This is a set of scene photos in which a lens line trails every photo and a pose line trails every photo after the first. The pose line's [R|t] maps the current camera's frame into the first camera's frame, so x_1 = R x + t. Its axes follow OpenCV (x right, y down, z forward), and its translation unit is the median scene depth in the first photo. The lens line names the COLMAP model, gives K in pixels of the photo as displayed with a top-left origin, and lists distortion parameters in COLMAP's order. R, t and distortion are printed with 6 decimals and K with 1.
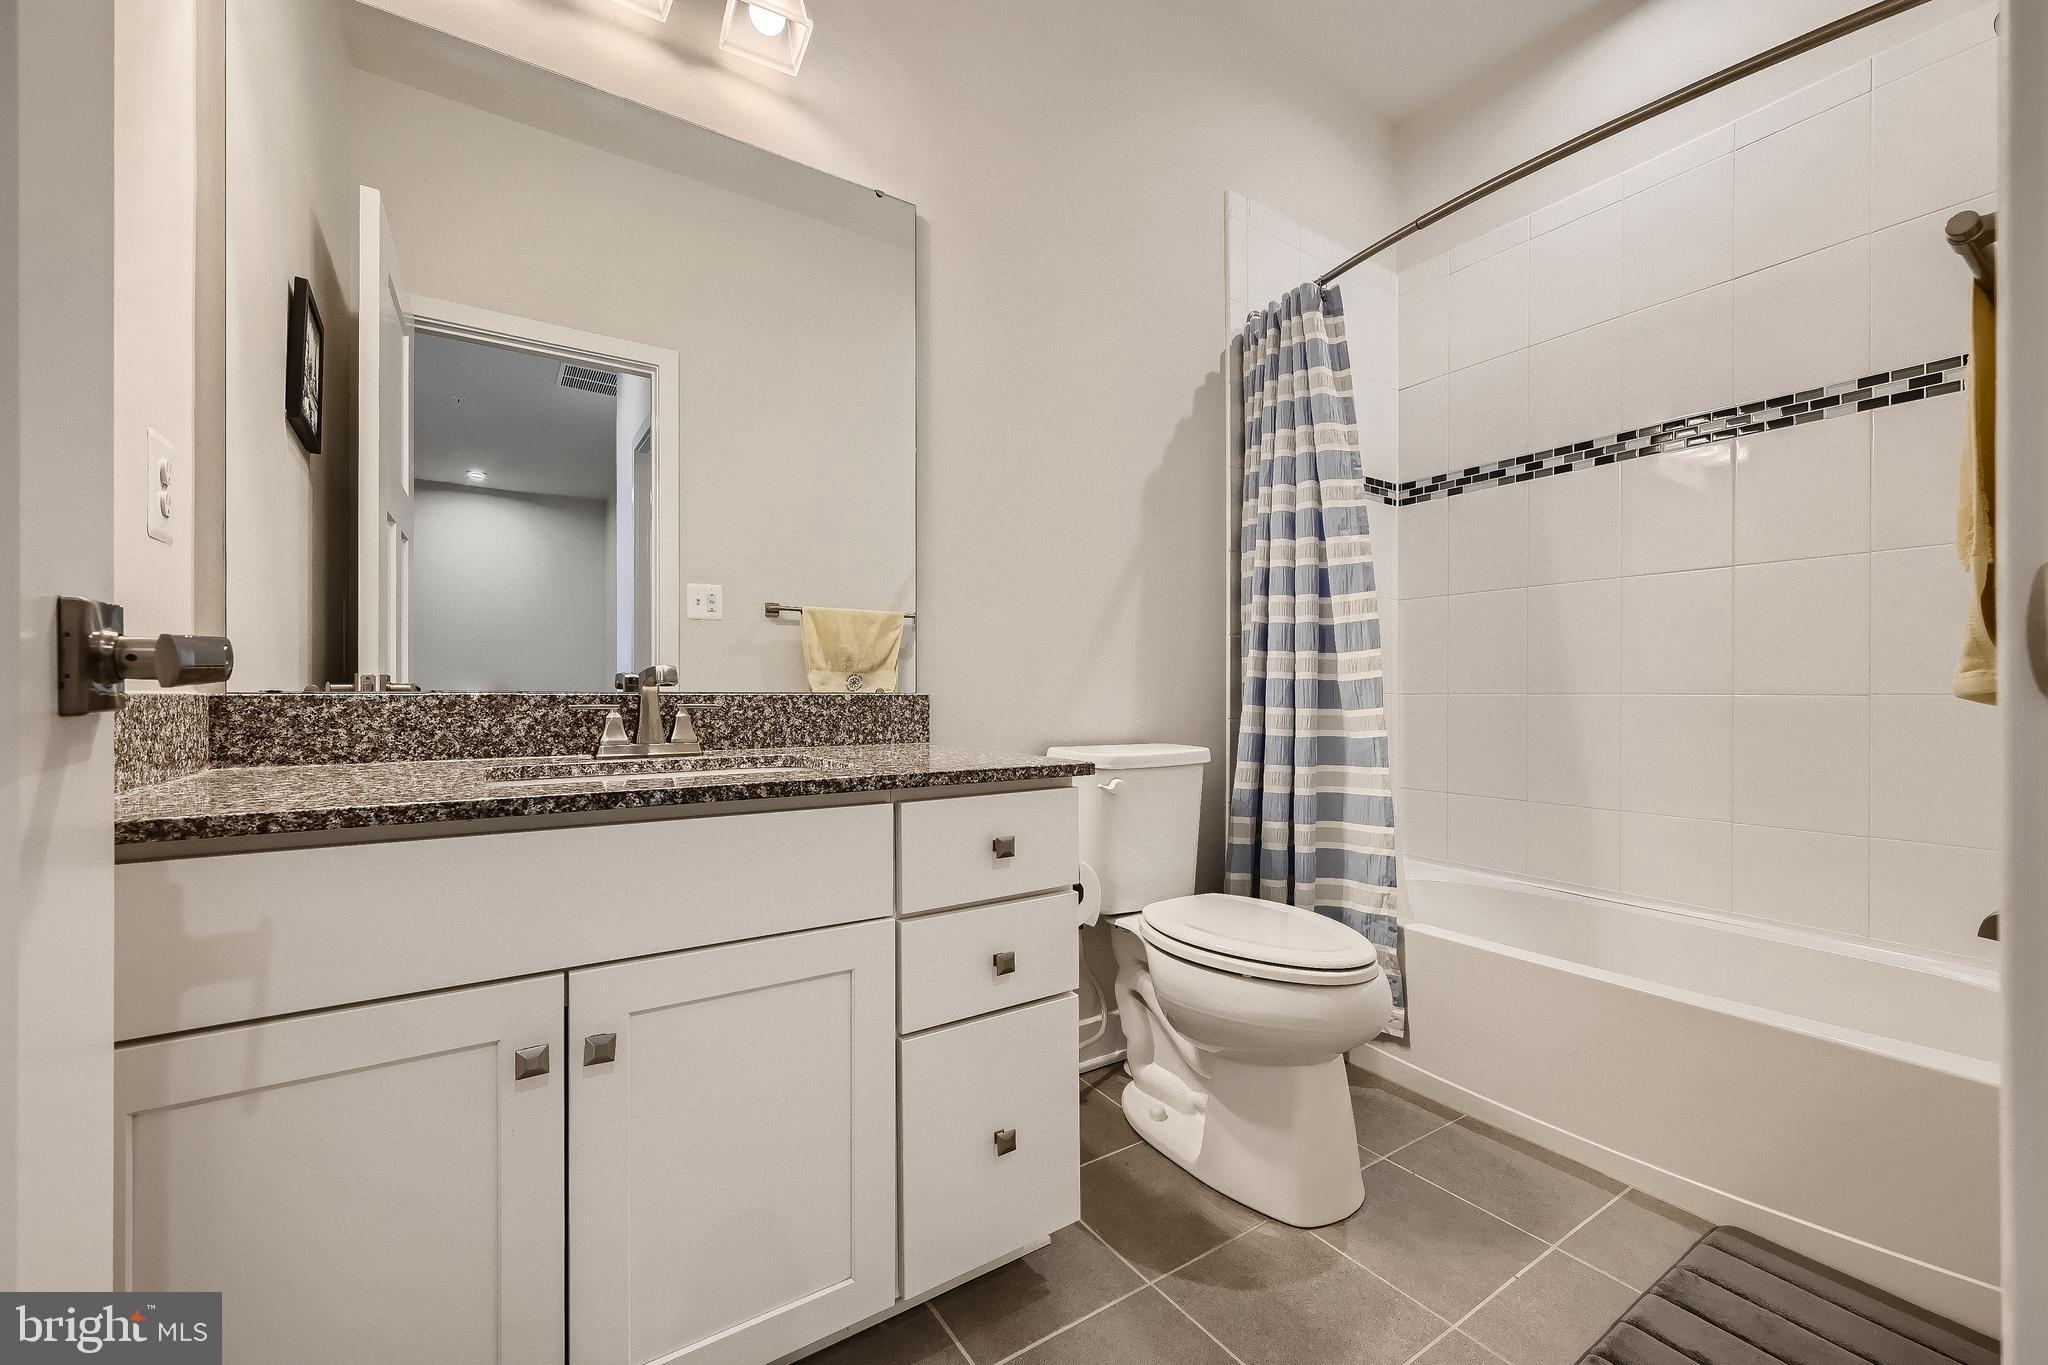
lens RADIAL K [[812.3, 0, 1022.1], [0, 812.3, 691.5], [0, 0, 1]] dist [0.000725, 0.000068]
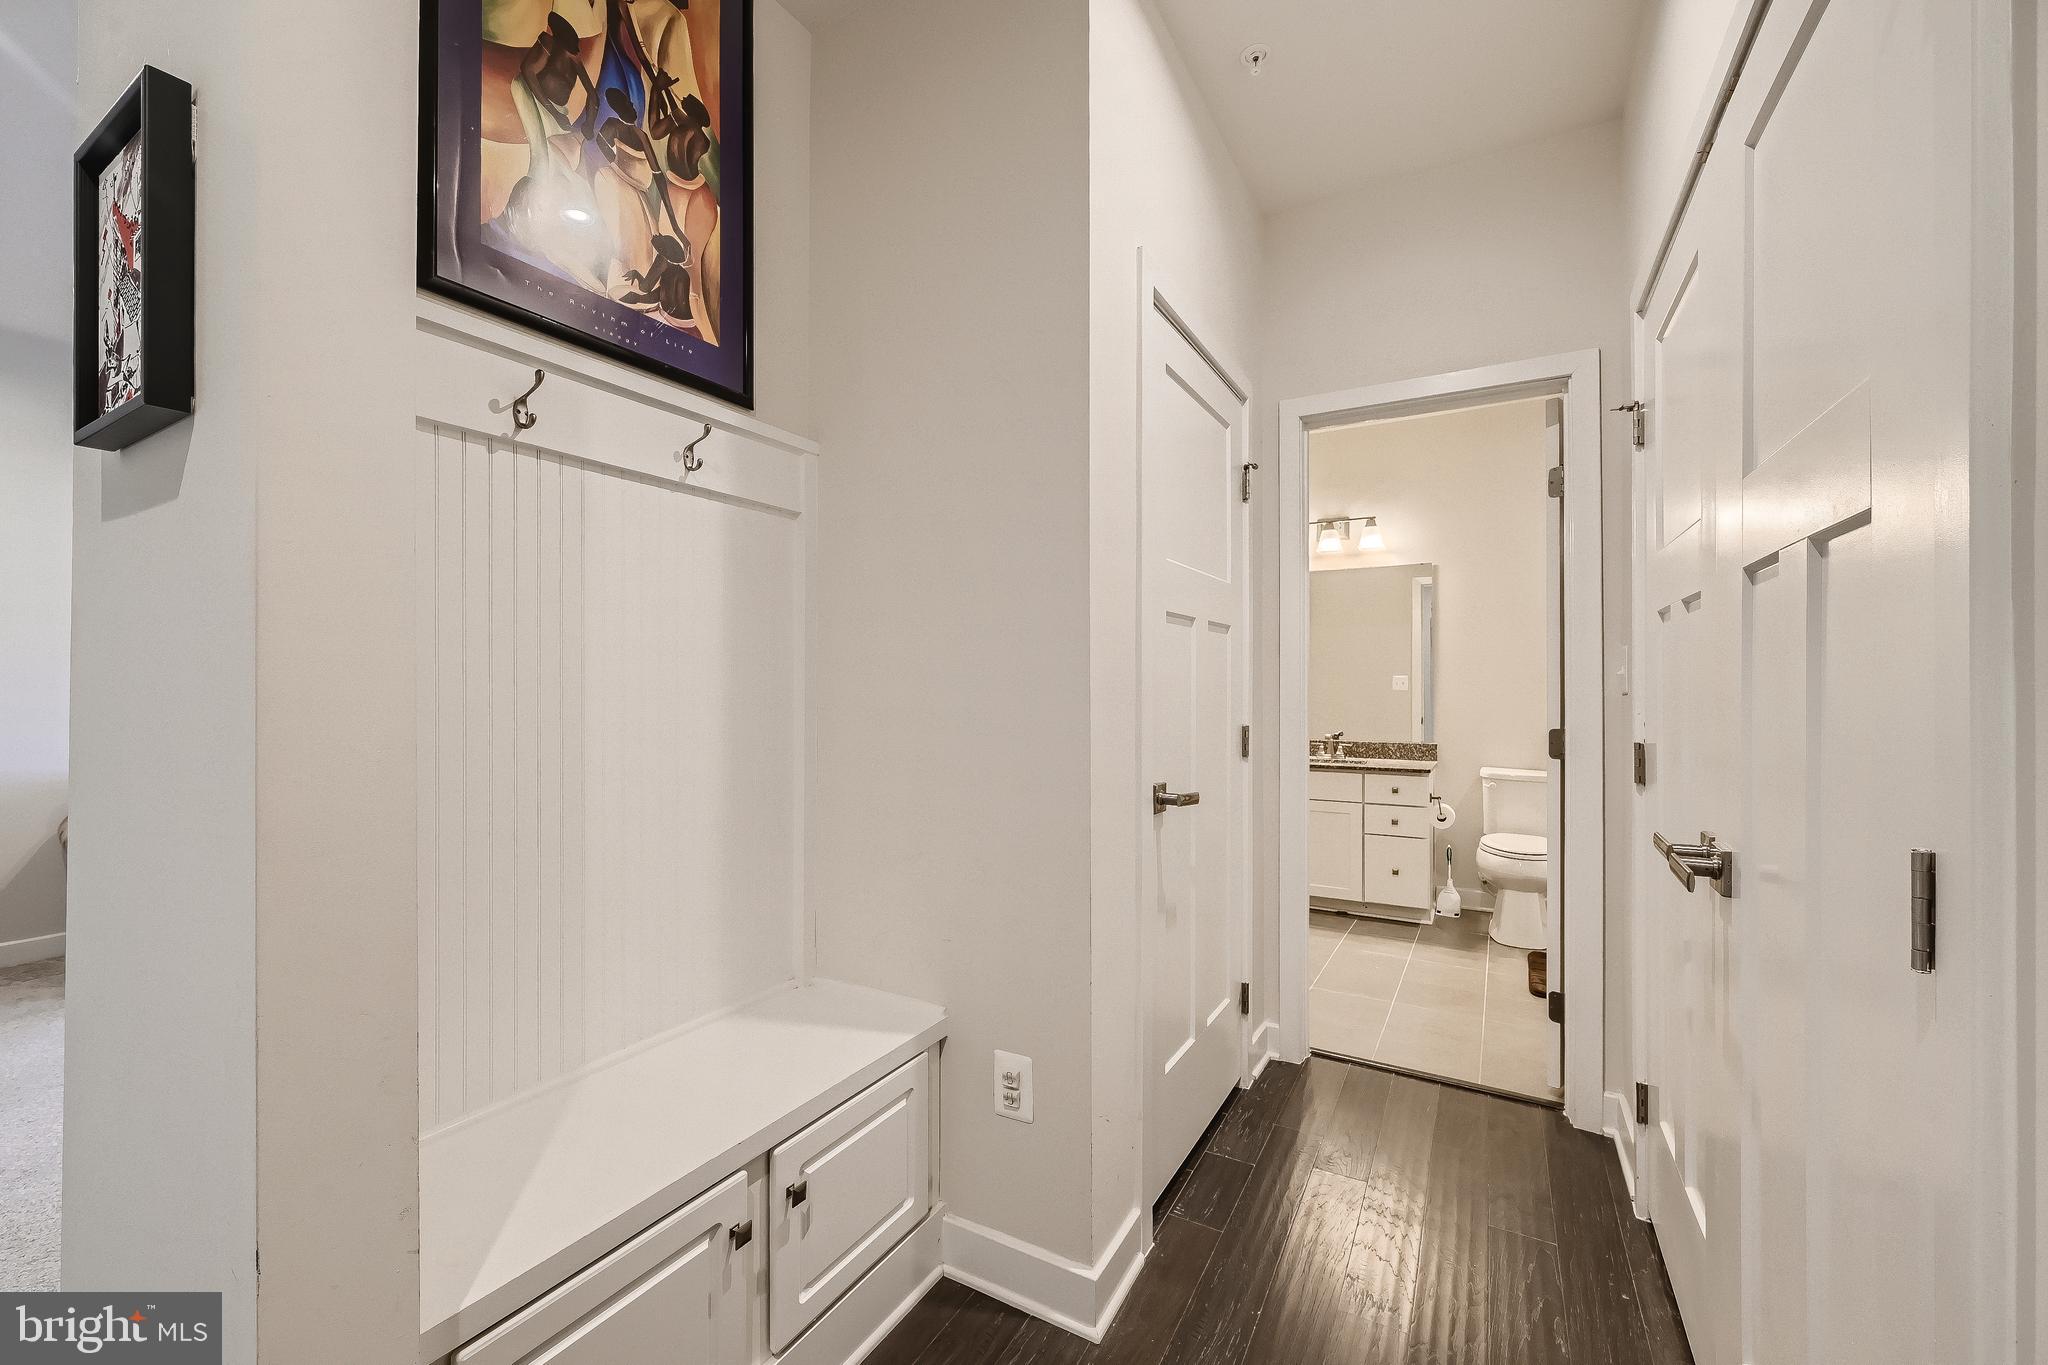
lens RADIAL K [[812.3, 0, 1022.1], [0, 812.3, 691.5], [0, 0, 1]] dist [0.000725, 0.000068]
pose [[0.444763, -0.001810, -0.895647, 2.597769], [-0.001881, 0.999994, -0.002955, -0.246074], [0.895647, 0.002999, 0.444757, -2.199988]]
